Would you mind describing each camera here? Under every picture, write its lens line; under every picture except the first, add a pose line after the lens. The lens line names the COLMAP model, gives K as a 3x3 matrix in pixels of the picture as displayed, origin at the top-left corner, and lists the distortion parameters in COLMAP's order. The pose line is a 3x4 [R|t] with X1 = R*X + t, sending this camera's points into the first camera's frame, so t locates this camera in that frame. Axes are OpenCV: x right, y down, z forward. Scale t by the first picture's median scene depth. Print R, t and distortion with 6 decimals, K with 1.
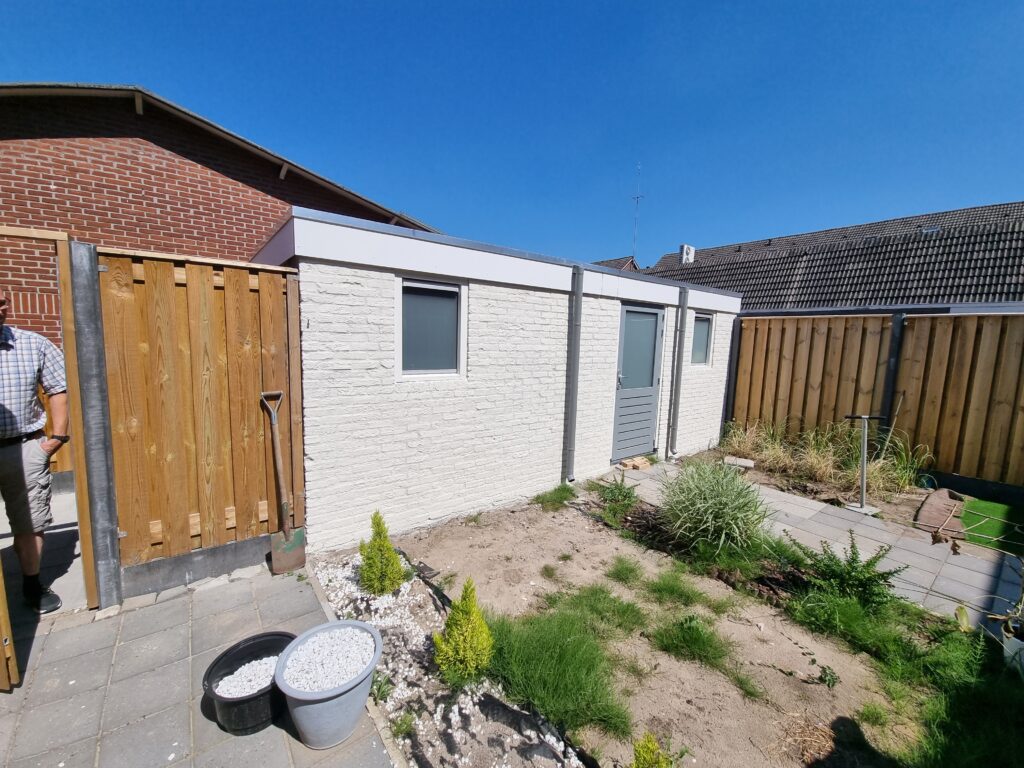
lens RADIAL K [[414.8, 0, 514.2], [0, 414.8, 386.8], [0, 0, 1]] dist [0.008803, -0.005102]
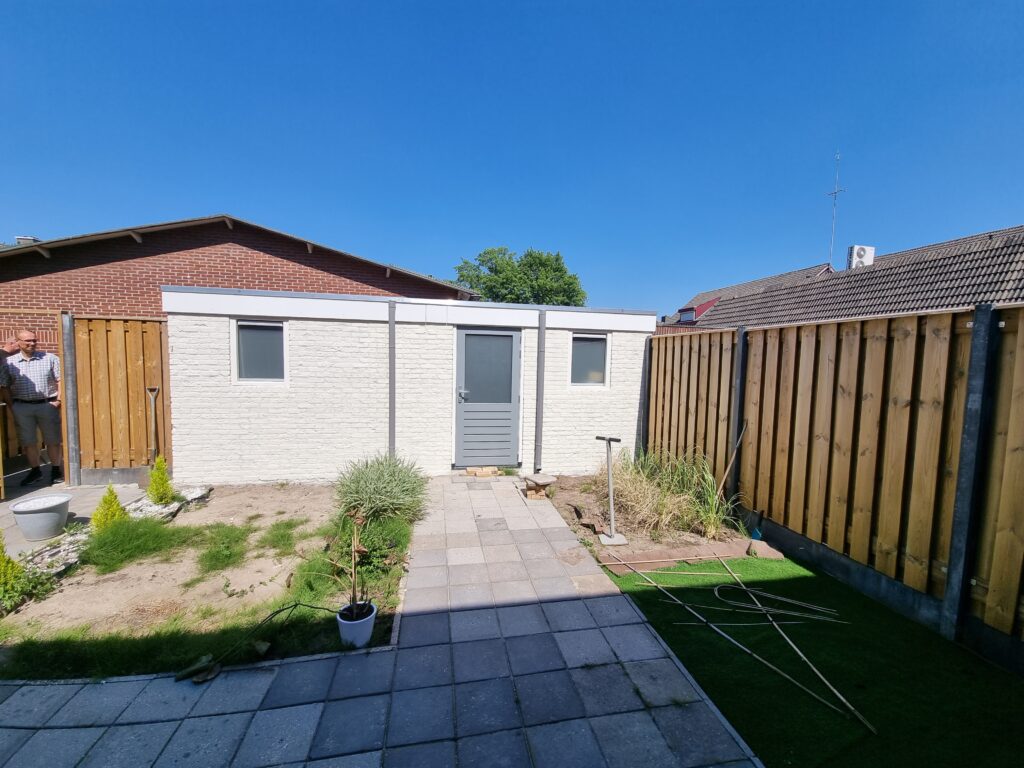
lens RADIAL K [[414.8, 0, 514.2], [0, 414.8, 389.1], [0, 0, 1]] dist [0.008803, -0.005102]
pose [[0.890505, 0.025874, -0.454237, 1.045529], [-0.051852, 0.997648, -0.044825, 0.013488], [0.452009, 0.063470, 0.889752, 0.063039]]
